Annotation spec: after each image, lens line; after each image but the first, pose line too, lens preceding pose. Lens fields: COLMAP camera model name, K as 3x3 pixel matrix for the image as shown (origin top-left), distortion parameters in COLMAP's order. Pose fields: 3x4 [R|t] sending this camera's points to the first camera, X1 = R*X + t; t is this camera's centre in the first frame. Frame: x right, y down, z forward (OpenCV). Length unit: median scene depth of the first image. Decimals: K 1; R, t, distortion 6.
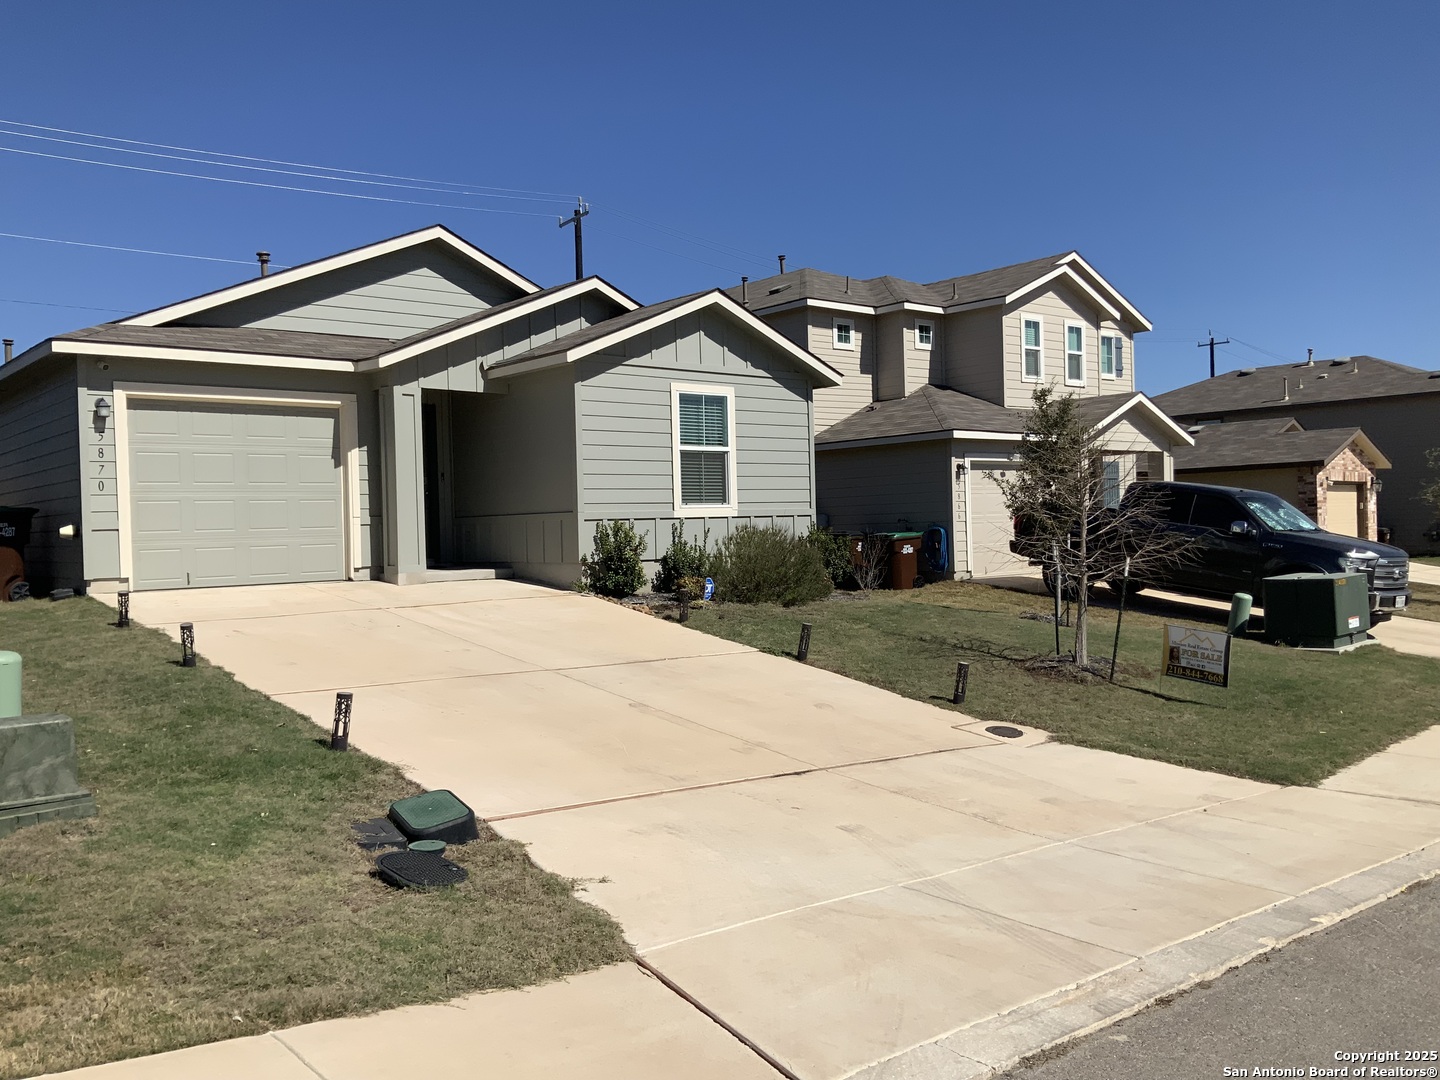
lens RADIAL K [[1180.1, 0, 714.3], [0, 1180.1, 541.8], [0, 0, 1]] dist [0.073370, -0.150091]
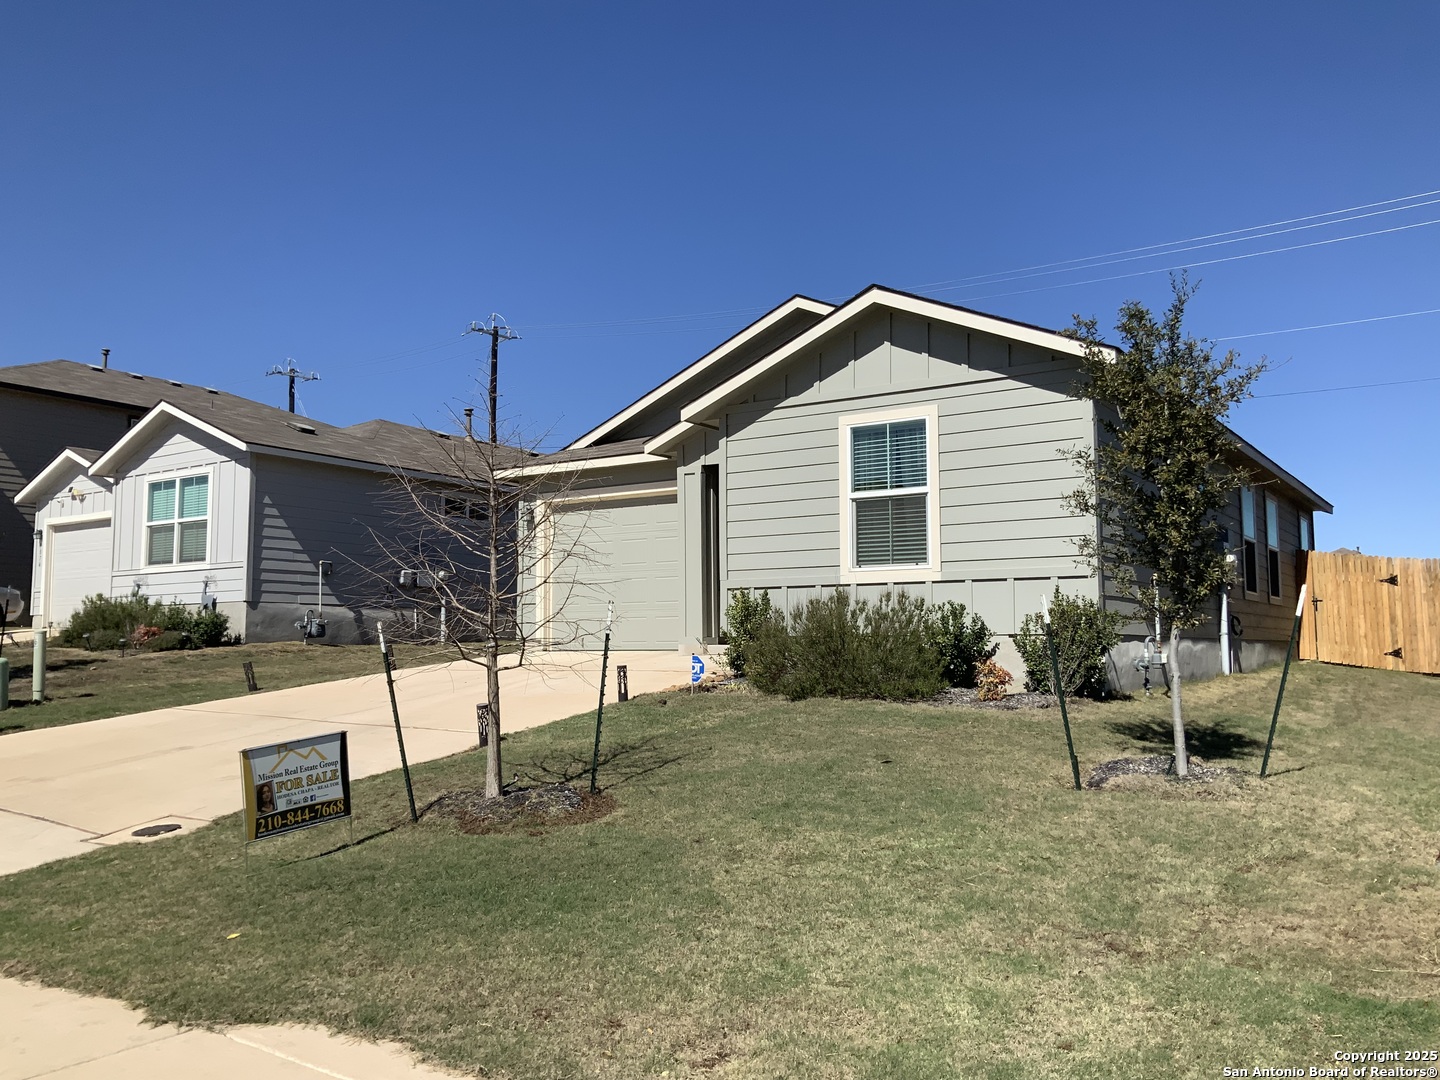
lens RADIAL K [[1180.1, 0, 715.5], [0, 1180.1, 544.3], [0, 0, 1]] dist [0.073370, -0.150091]
pose [[0.267083, -0.059519, -0.961834, 0.710716], [-0.017627, 0.997622, -0.066629, 0.007187], [0.963512, 0.034749, 0.265399, 0.707636]]
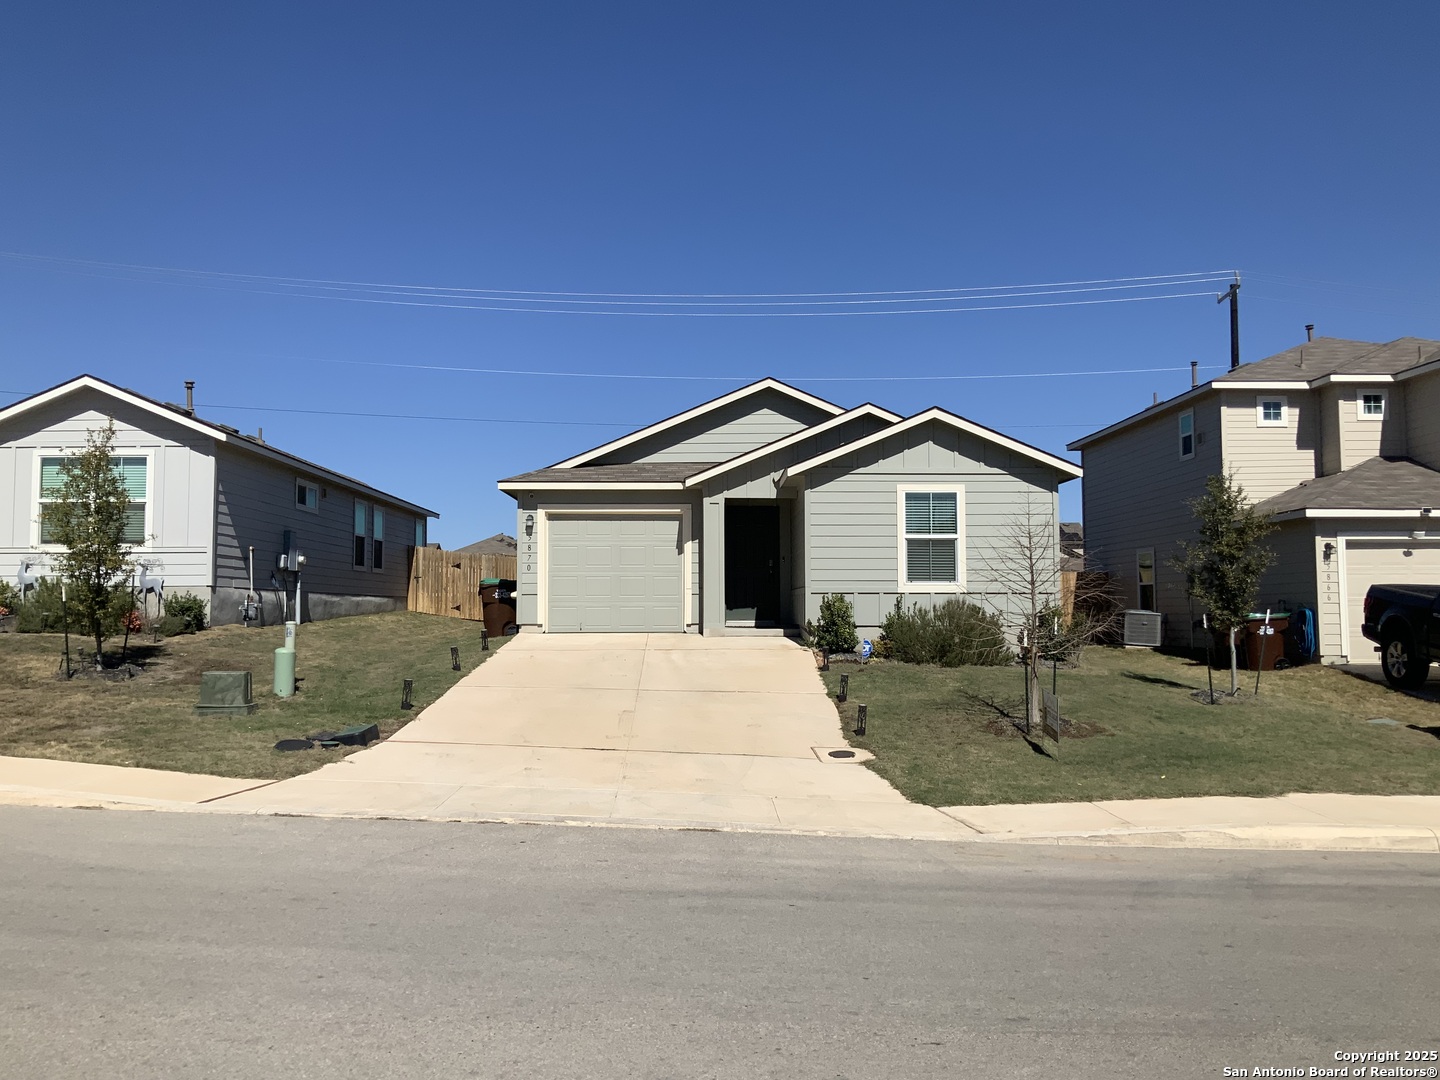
lens RADIAL K [[1180.1, 0, 711.8], [0, 1180.1, 535.5], [0, 0, 1]] dist [0.073370, -0.150091]
pose [[0.766785, -0.015951, -0.641706, 0.615531], [-0.028059, 0.997903, -0.058334, -0.002469], [0.641291, 0.062735, 0.764729, -0.080330]]
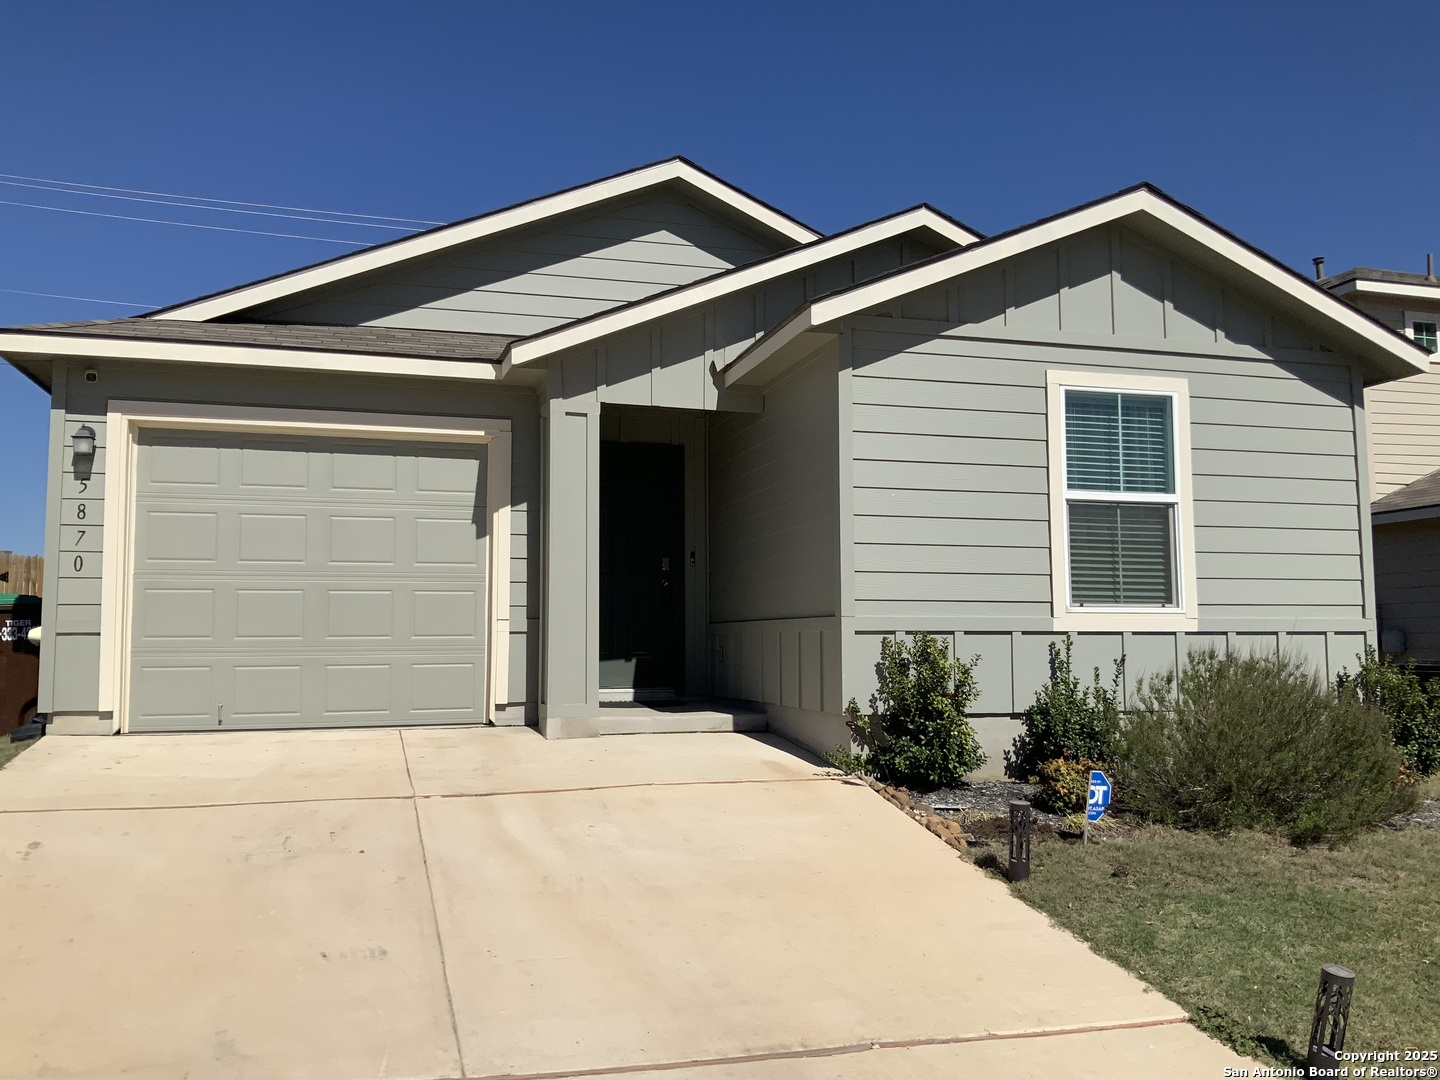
lens RADIAL K [[1180.1, 0, 713.9], [0, 1180.1, 537.5], [0, 0, 1]] dist [0.073370, -0.150091]
pose [[0.909334, -0.012528, -0.415878, 0.045735], [-0.026785, 0.995711, -0.088560, -0.011595], [0.415203, 0.091670, 0.905098, 0.474752]]
